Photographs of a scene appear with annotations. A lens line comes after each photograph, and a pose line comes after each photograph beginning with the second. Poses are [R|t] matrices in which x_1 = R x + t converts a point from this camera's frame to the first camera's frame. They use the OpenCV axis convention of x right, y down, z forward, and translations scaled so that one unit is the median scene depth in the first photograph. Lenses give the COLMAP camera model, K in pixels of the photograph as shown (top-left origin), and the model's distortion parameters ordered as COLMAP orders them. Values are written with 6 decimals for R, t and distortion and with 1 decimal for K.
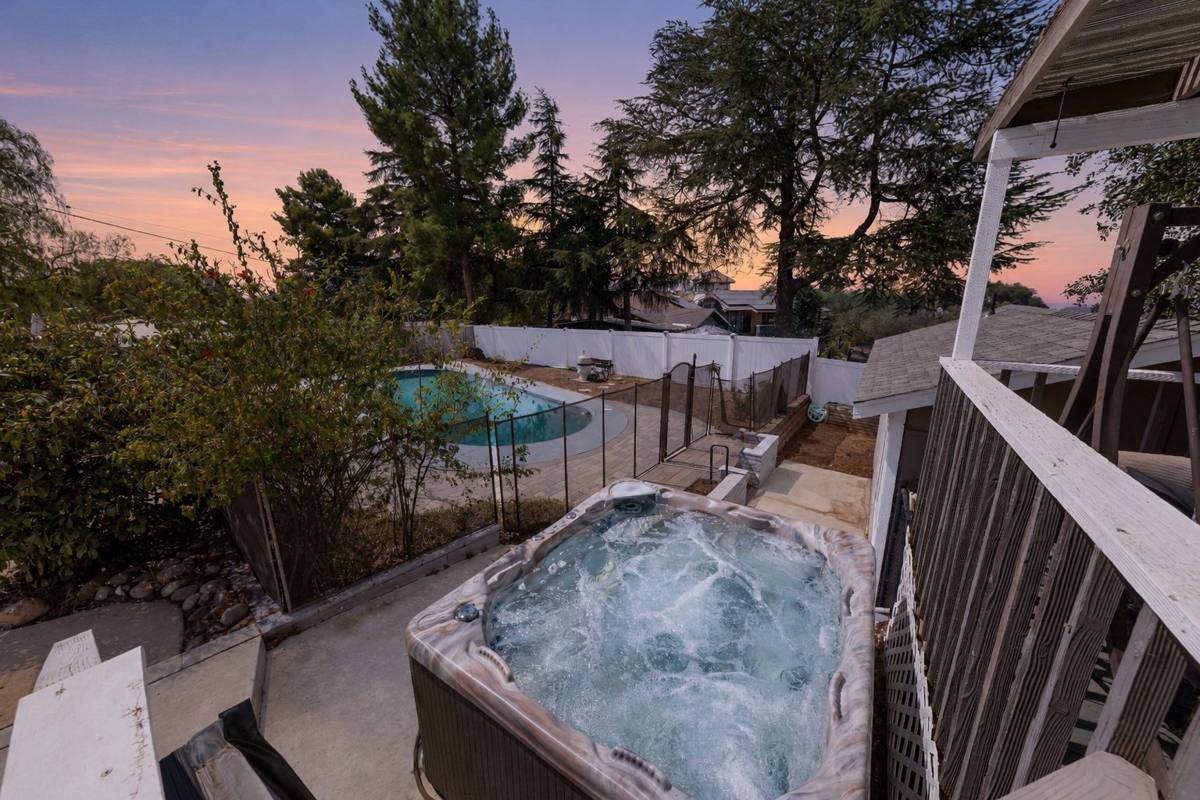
lens RADIAL K [[415.0, 0, 602.1], [0, 415.0, 413.3], [0, 0, 1]] dist [0.000376, 0.000074]
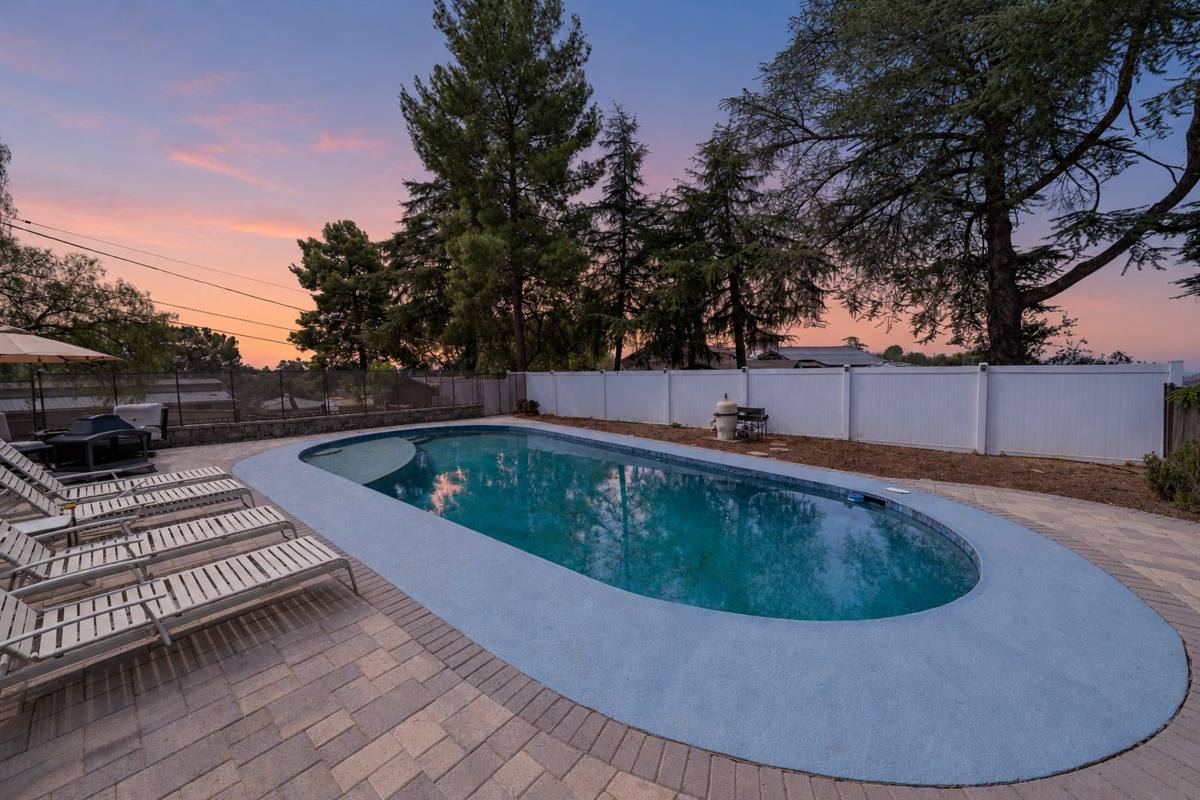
lens RADIAL K [[407.4, 0, 600.0], [0, 407.4, 400.0], [0, 0, 1]] dist [-0.000932, -0.000039]
pose [[0.999971, -0.001224, 0.007485, -0.180920], [0.002658, 0.980839, -0.194803, -0.011361], [-0.007103, 0.194817, 0.980814, 0.267505]]
